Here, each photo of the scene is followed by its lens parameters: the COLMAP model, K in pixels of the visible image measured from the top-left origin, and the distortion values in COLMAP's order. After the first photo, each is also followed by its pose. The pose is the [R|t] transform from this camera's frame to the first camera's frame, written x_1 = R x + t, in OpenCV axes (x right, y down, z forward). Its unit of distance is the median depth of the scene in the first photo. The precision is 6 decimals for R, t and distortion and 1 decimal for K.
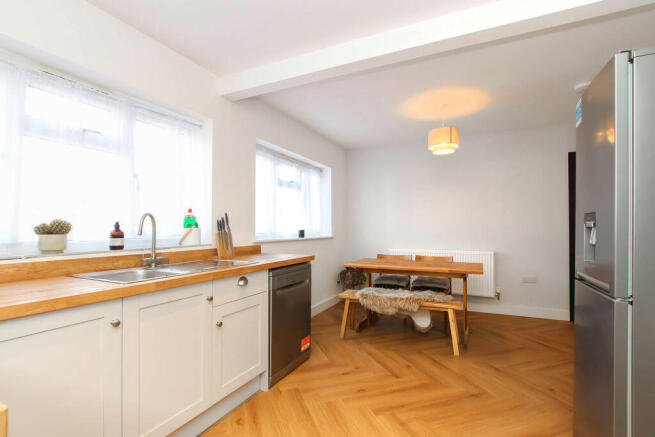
lens RADIAL K [[307.6, 0, 334.0], [0, 307.6, 224.3], [0, 0, 1]] dist [-0.014211, -0.000105]
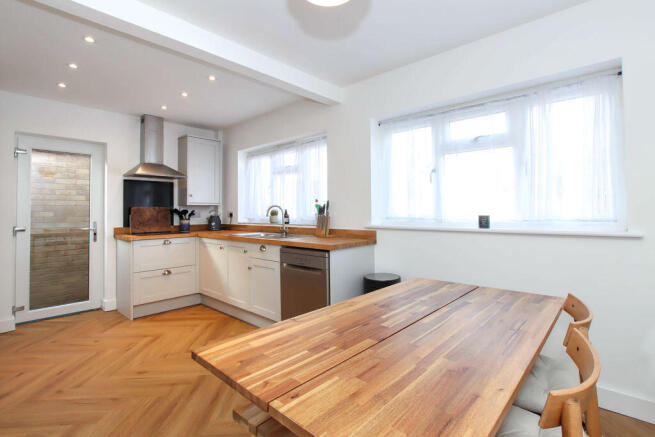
lens RADIAL K [[307.6, 0, 328.5], [0, 307.6, 203.8], [0, 0, 1]] dist [-0.014211, -0.000105]
pose [[-0.282721, -0.021720, -0.958956, 0.944101], [0.019287, 0.999413, -0.028323, 0.012749], [0.959008, -0.026503, -0.282136, 1.523199]]
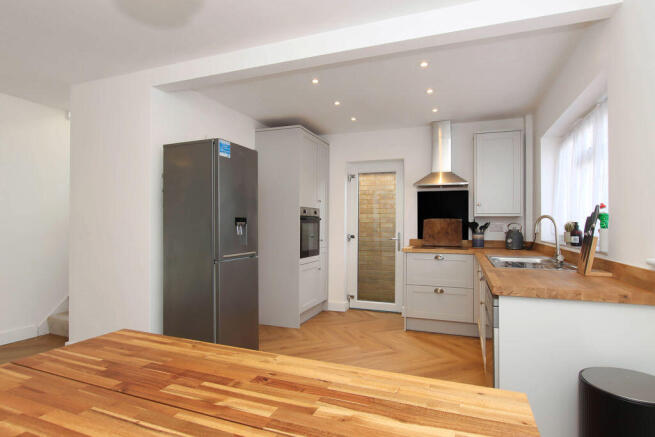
lens RADIAL K [[350.6, 0, 329.8], [0, 350.6, 220.0], [0, 0, 1]] dist [-0.021589, 0.001259]
pose [[-0.994712, -0.007428, -0.102431, 0.314418], [-0.004973, 0.999695, -0.024201, 0.015800], [0.102580, -0.023564, -0.994446, 1.870823]]
